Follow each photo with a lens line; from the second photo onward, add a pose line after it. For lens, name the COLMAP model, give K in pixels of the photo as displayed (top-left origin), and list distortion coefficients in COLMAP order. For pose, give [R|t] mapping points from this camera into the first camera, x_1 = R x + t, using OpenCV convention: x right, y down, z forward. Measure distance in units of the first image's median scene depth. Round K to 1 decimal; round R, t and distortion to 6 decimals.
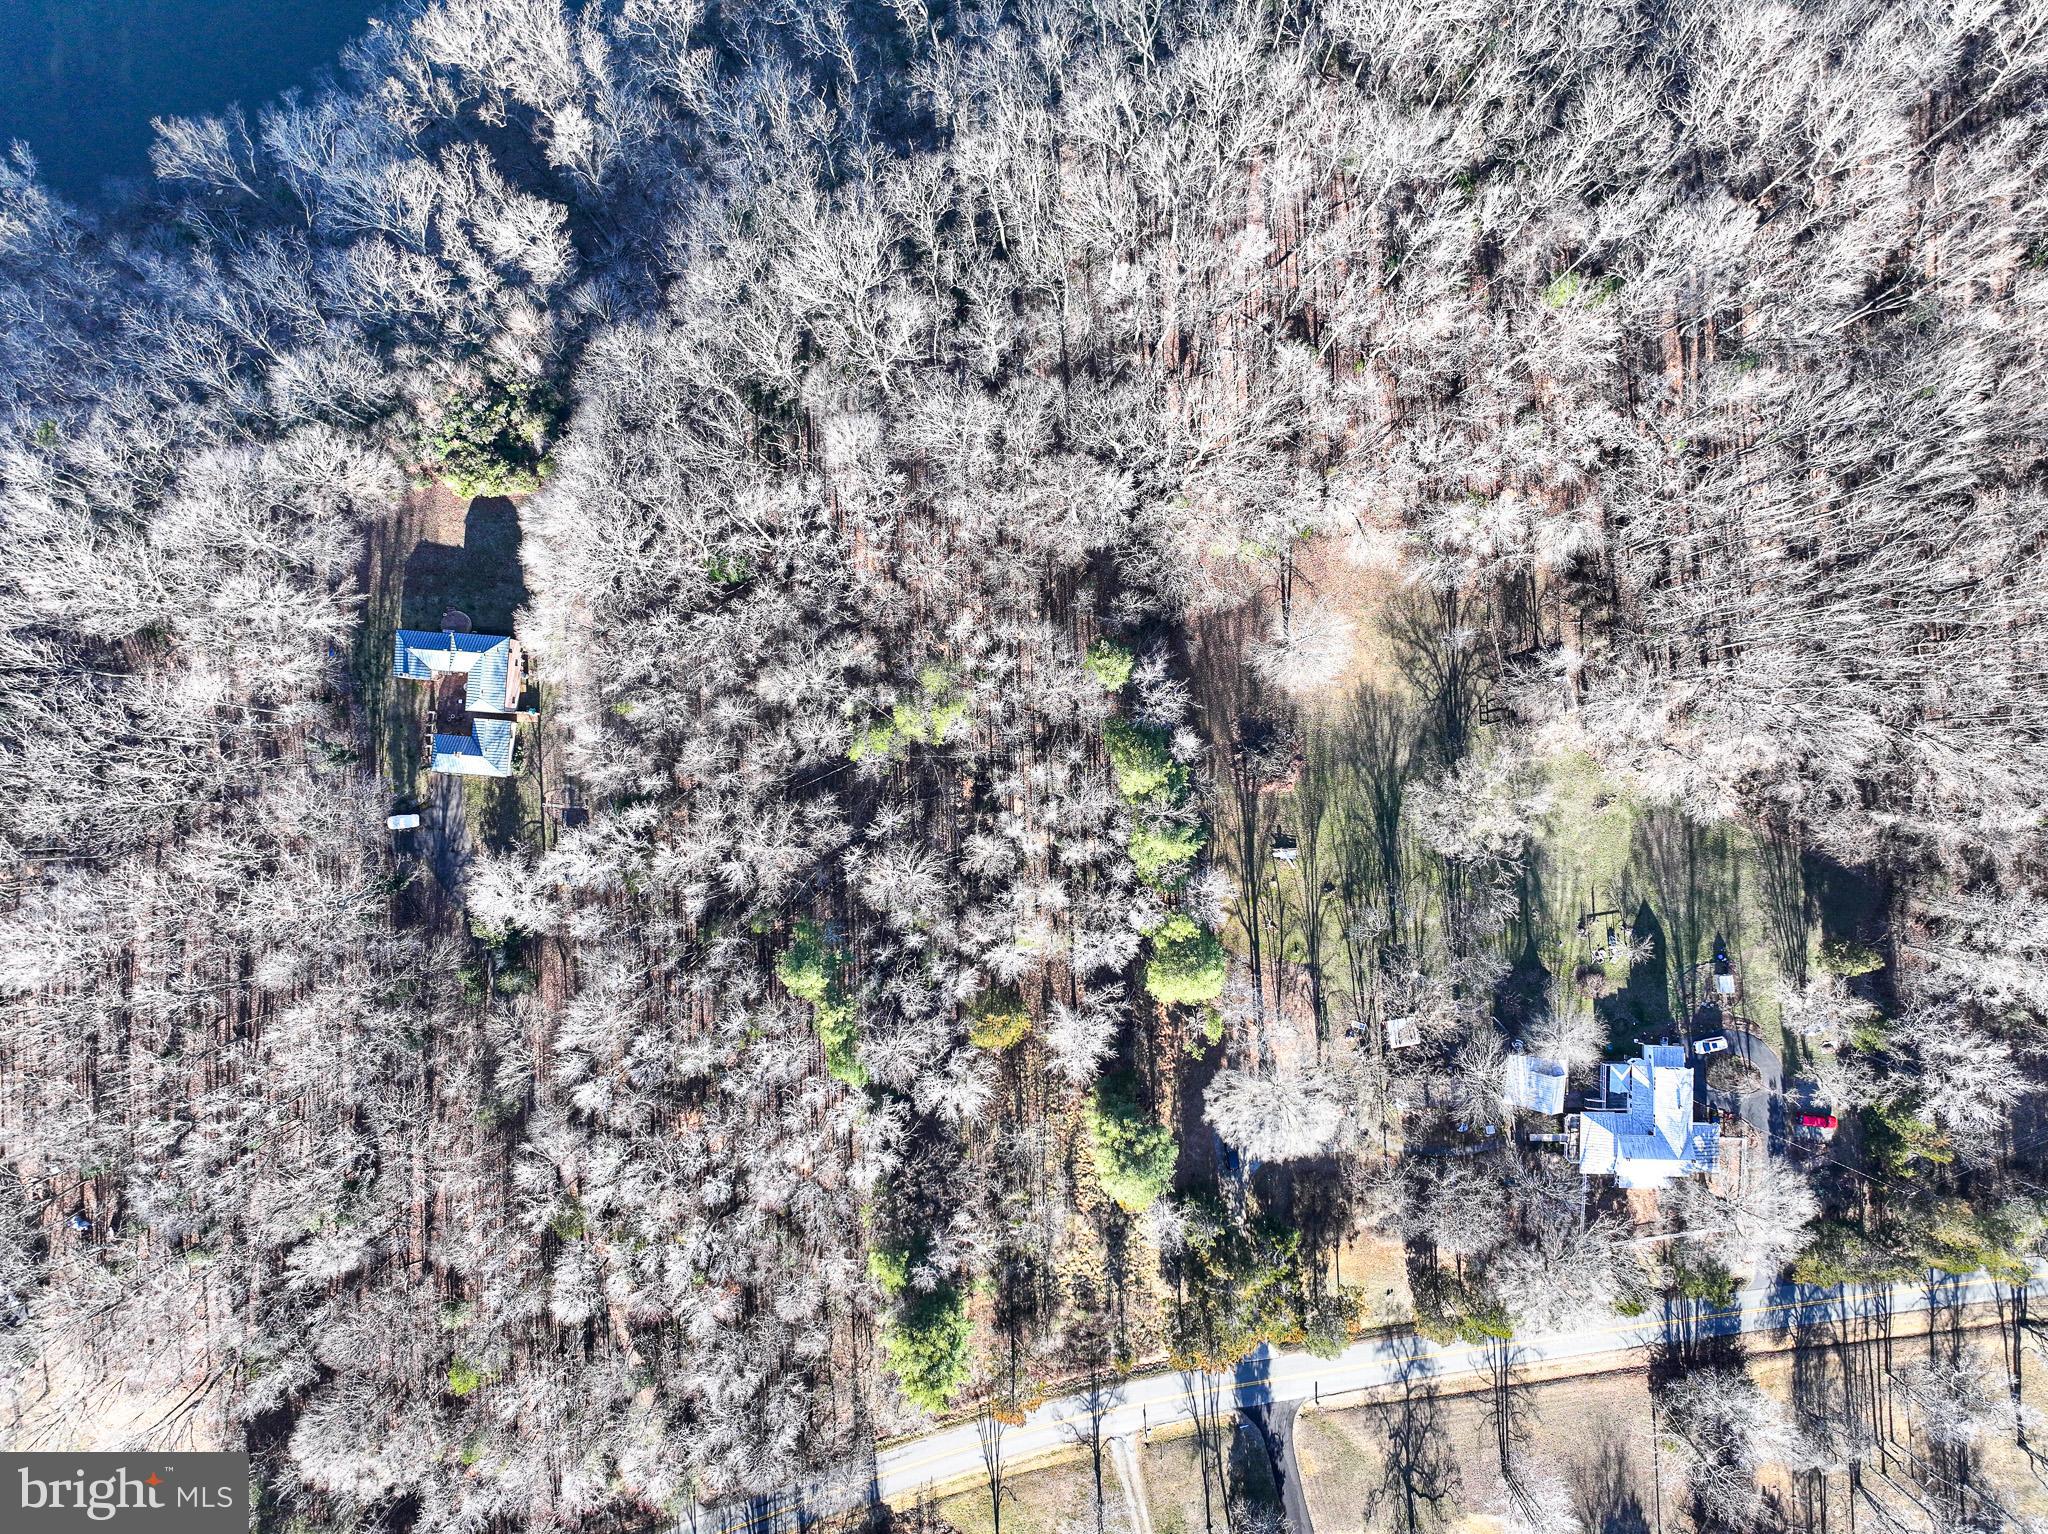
lens RADIAL K [[1431.1, 0, 1032.1], [0, 1431.1, 760.8], [0, 0, 1]] dist [-0.006318, 0.019351]
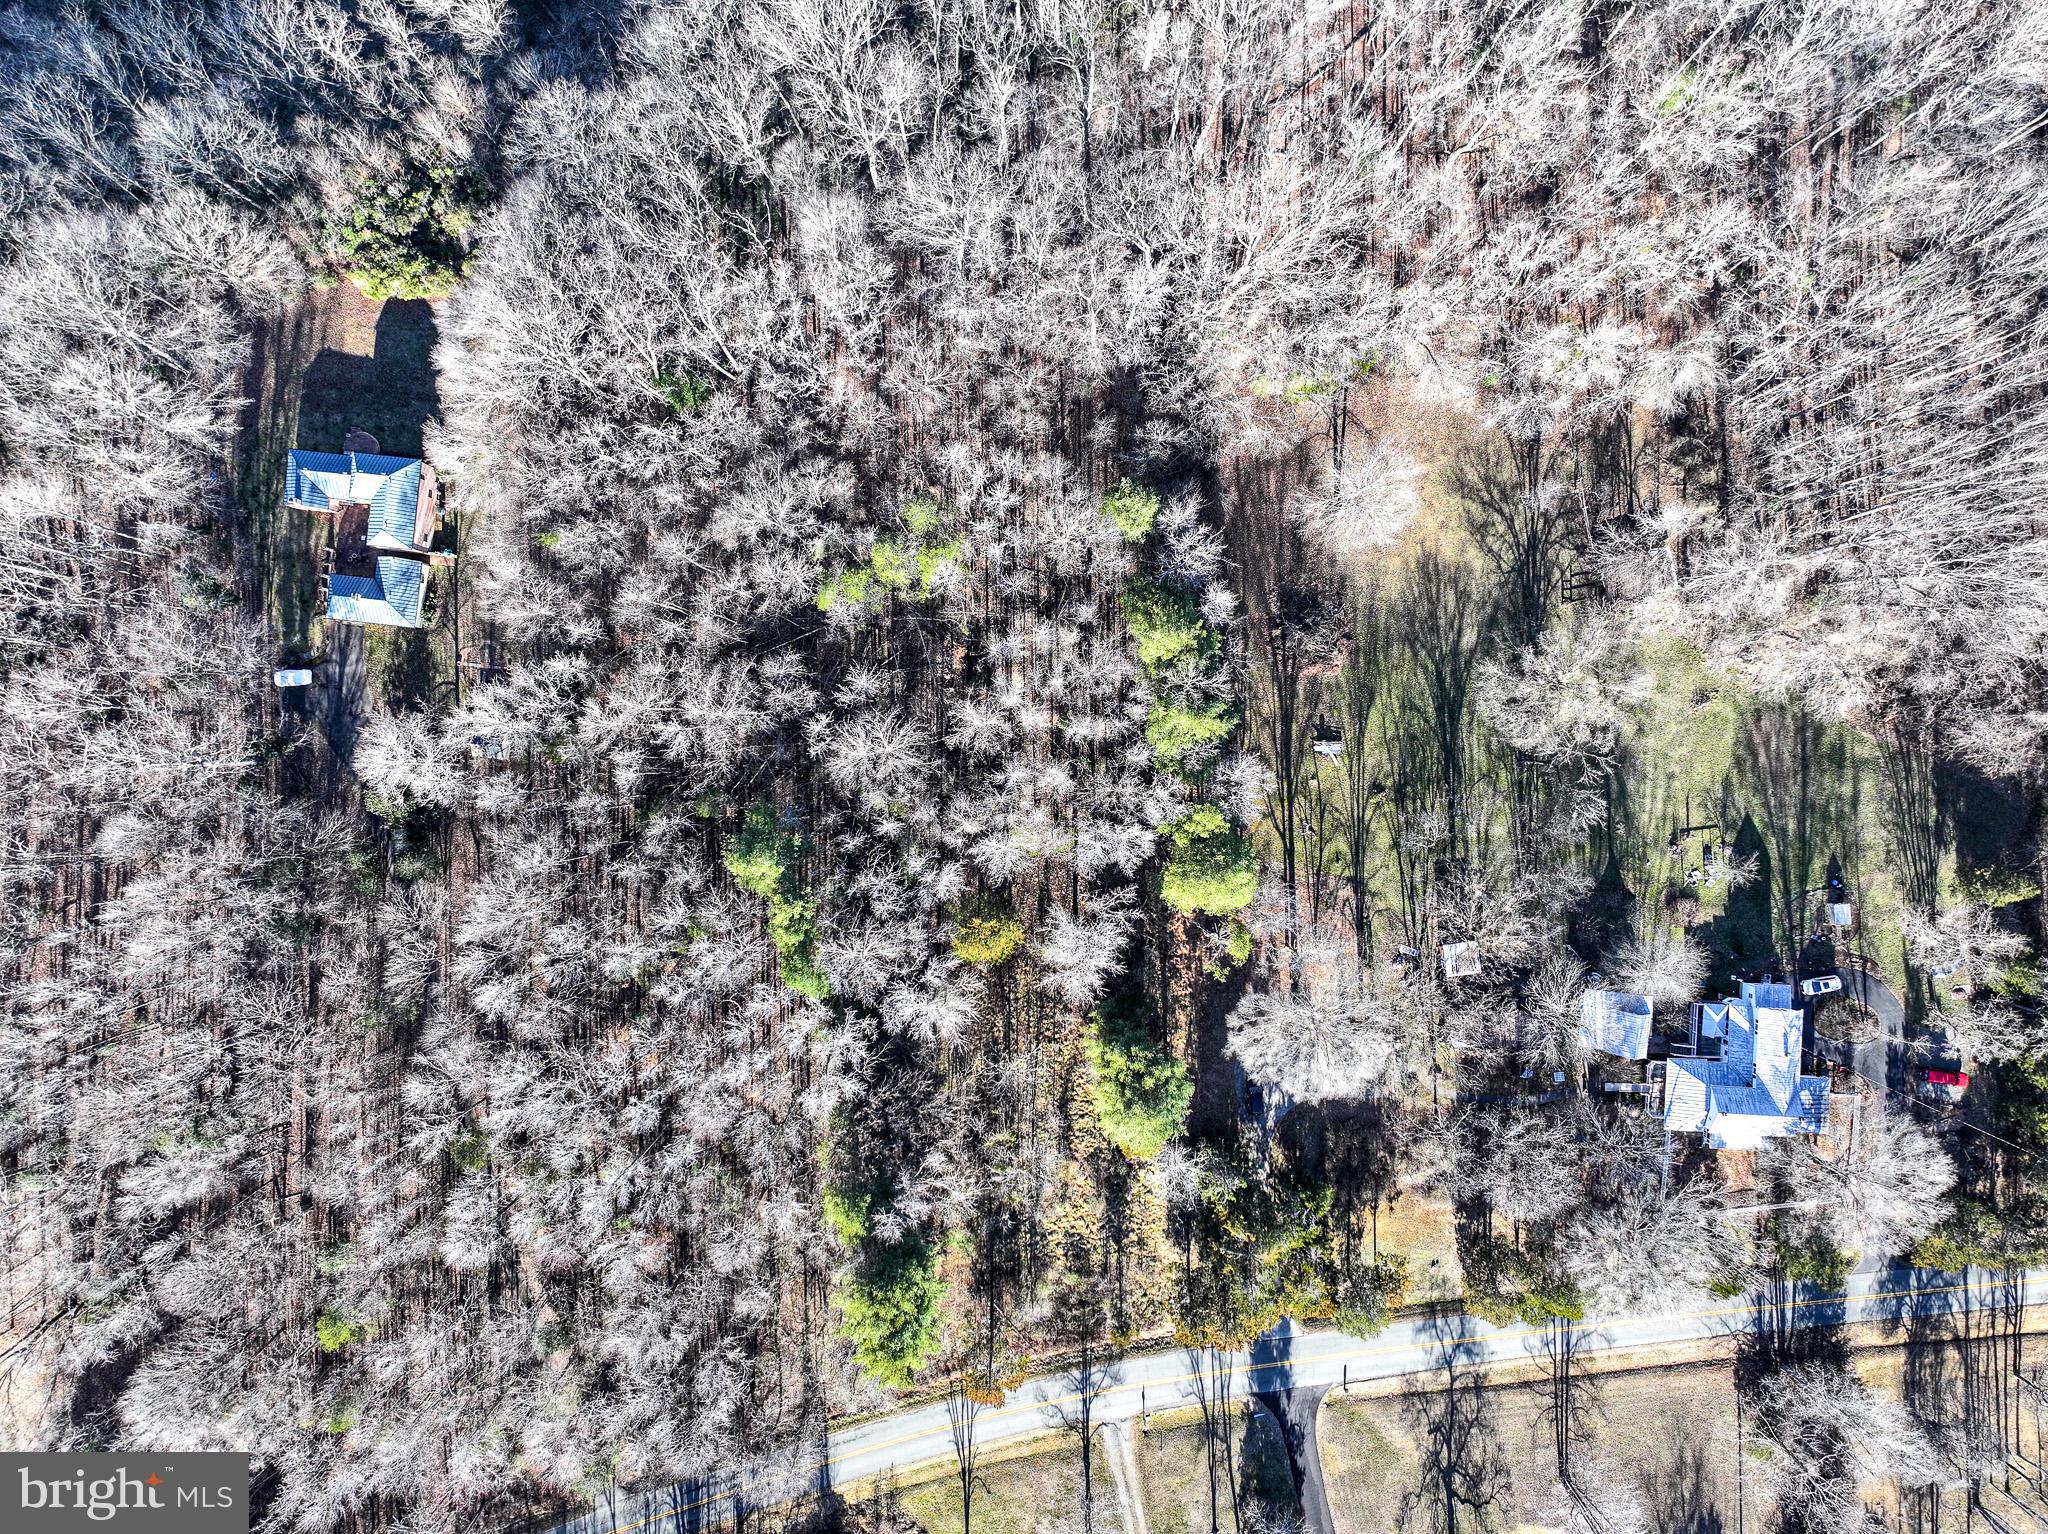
lens RADIAL K [[1431.1, 0, 1031.5], [0, 1431.1, 759.6], [0, 0, 1]] dist [-0.006318, 0.019351]
pose [[0.999553, 0.029815, 0.002248, -0.001527], [-0.029833, 0.999519, 0.008420, 0.073801], [-0.001996, -0.008484, 0.999962, 0.155085]]
